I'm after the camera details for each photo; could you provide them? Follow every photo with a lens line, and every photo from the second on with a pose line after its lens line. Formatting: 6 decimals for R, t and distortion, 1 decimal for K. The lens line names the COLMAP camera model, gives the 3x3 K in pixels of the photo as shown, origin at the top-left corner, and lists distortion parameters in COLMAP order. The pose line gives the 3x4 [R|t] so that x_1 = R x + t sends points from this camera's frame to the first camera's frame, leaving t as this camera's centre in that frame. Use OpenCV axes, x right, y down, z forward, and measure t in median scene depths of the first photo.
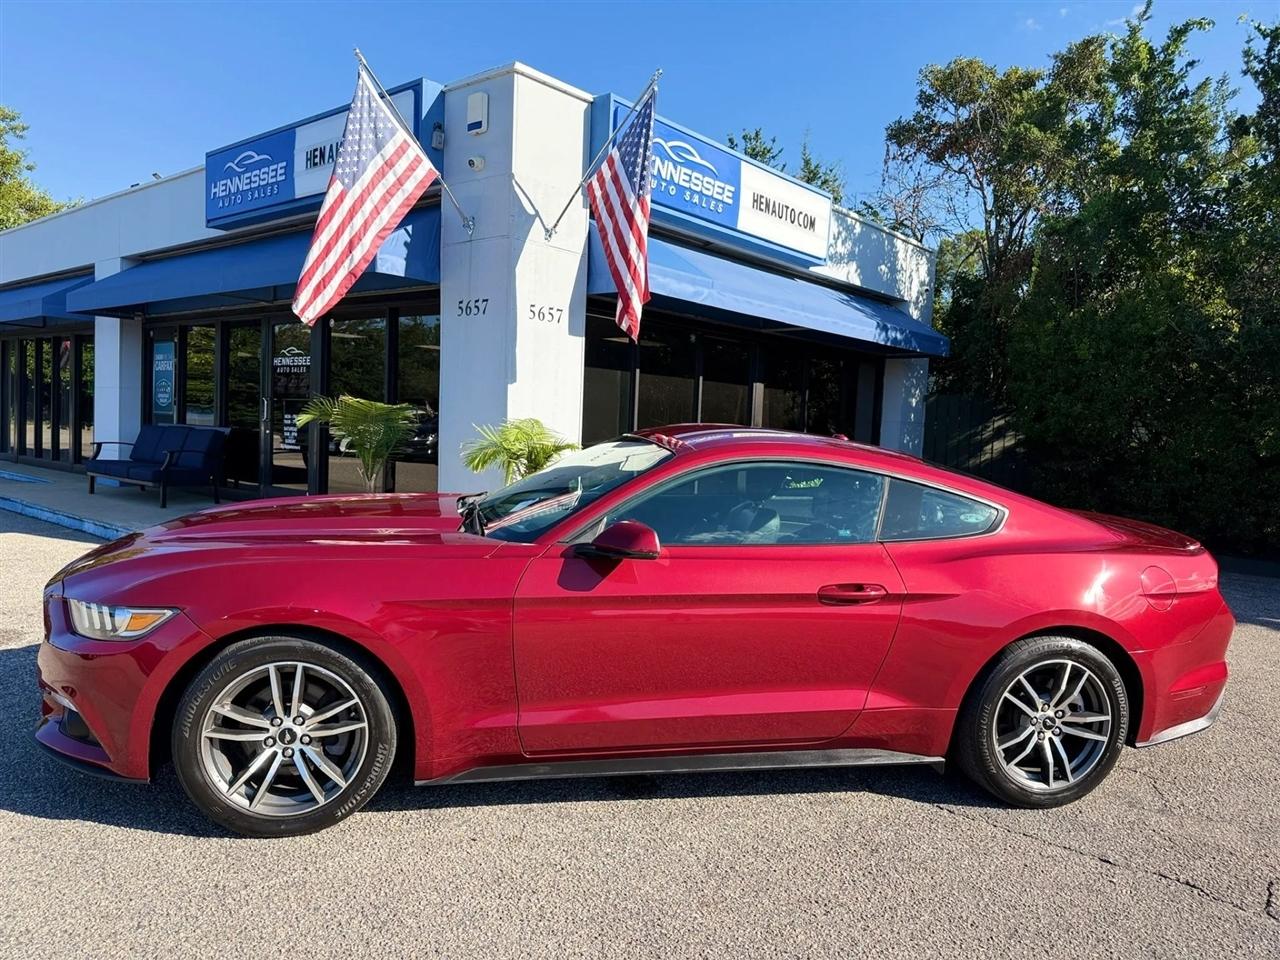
lens RADIAL K [[906.6, 0, 641.8], [0, 906.6, 487.2], [0, 0, 1]] dist [0.032494, -0.038257]
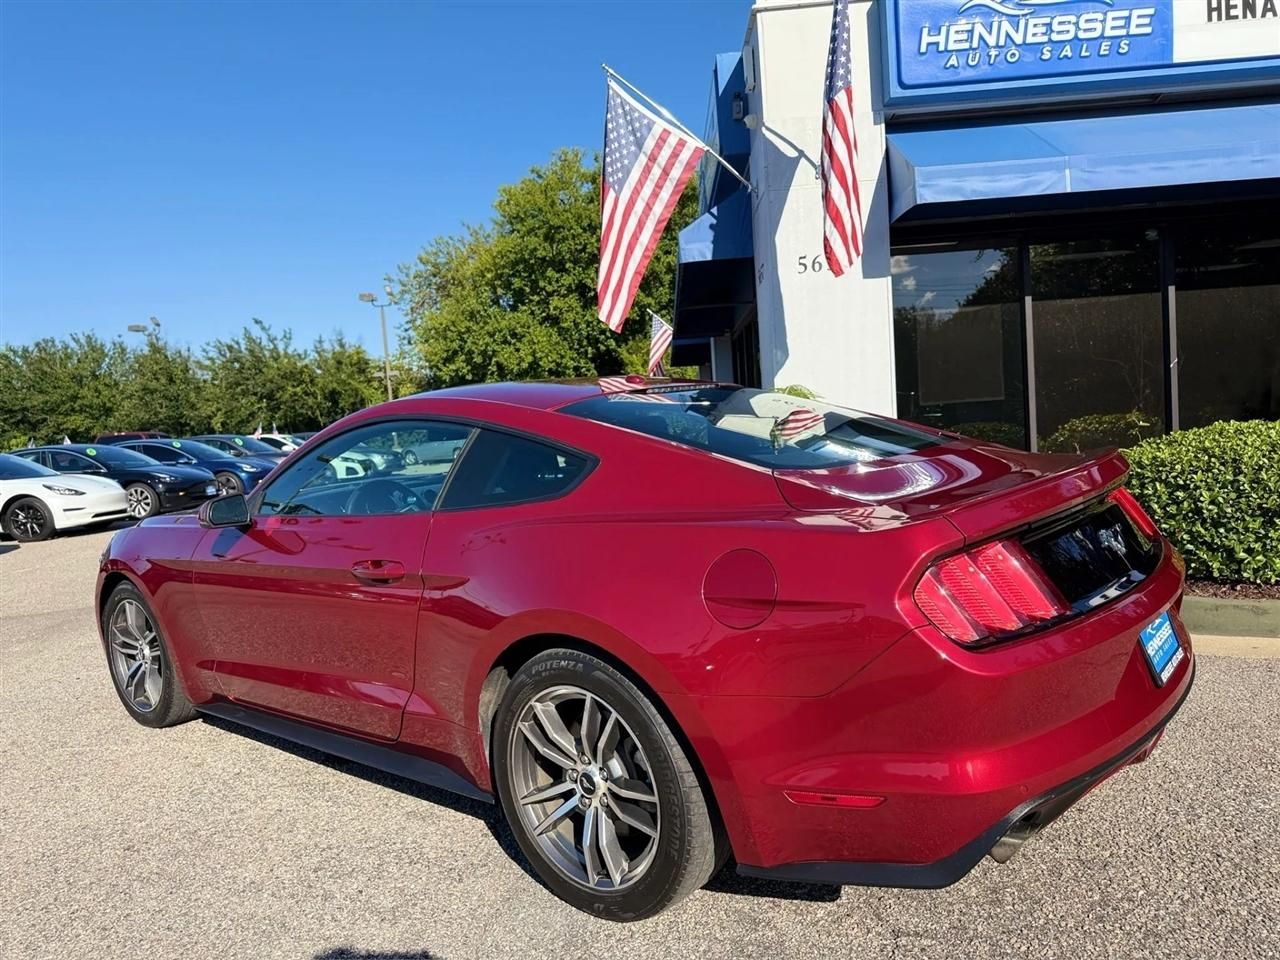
lens RADIAL K [[906.6, 0, 641.8], [0, 906.6, 487.2], [0, 0, 1]] dist [0.032494, -0.038257]
pose [[0.613147, -0.032666, -0.789293, 0.405167], [0.043111, 0.999039, -0.007857, 0.022598], [0.788791, -0.029210, 0.613967, 0.262884]]
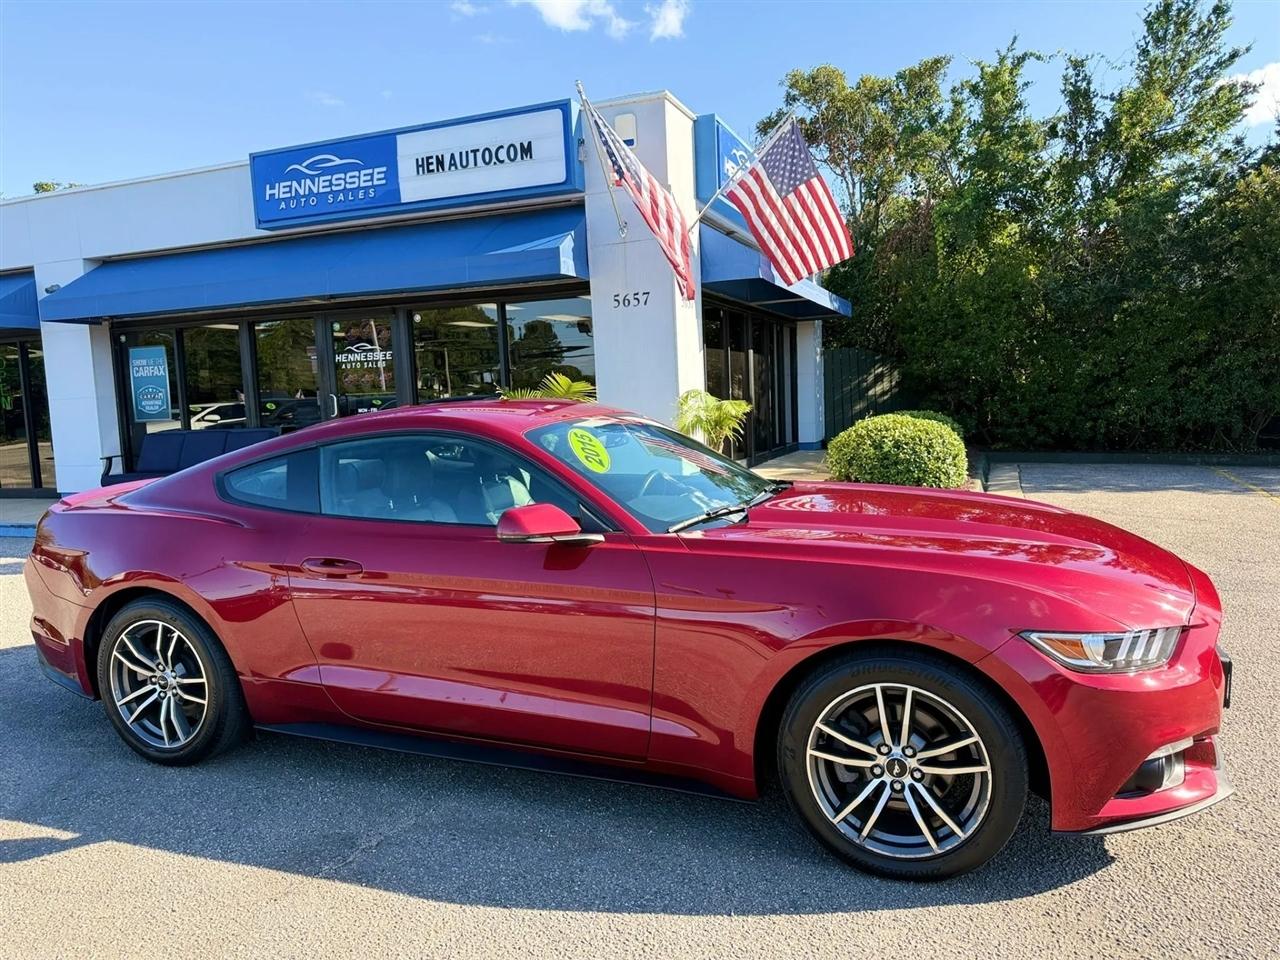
lens RADIAL K [[910.1, 0, 639.3], [0, 910.1, 481.5], [0, 0, 1]] dist [0.023984, -0.029089]
pose [[0.941763, -0.112673, 0.316839, -0.487464], [0.102786, 0.993554, 0.047803, -0.015612], [-0.320183, -0.012452, 0.947274, -0.099386]]
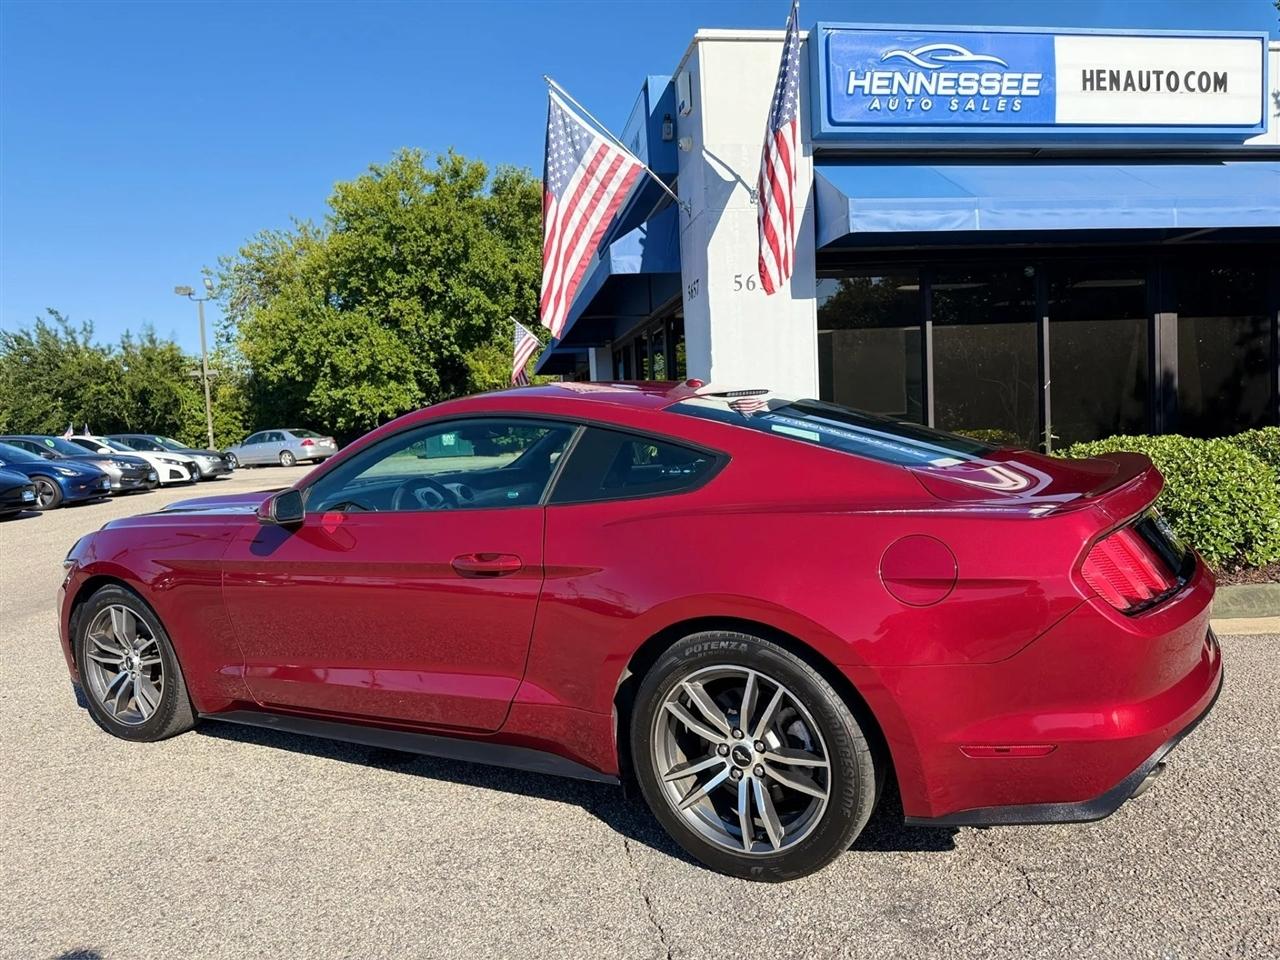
lens RADIAL K [[910.1, 0, 639.3], [0, 910.1, 481.5], [0, 0, 1]] dist [0.023984, -0.029089]
pose [[0.752851, -0.040989, -0.656913, 0.351090], [0.039261, 0.999078, -0.017344, 0.023407], [0.657019, -0.012733, 0.753767, 0.174139]]
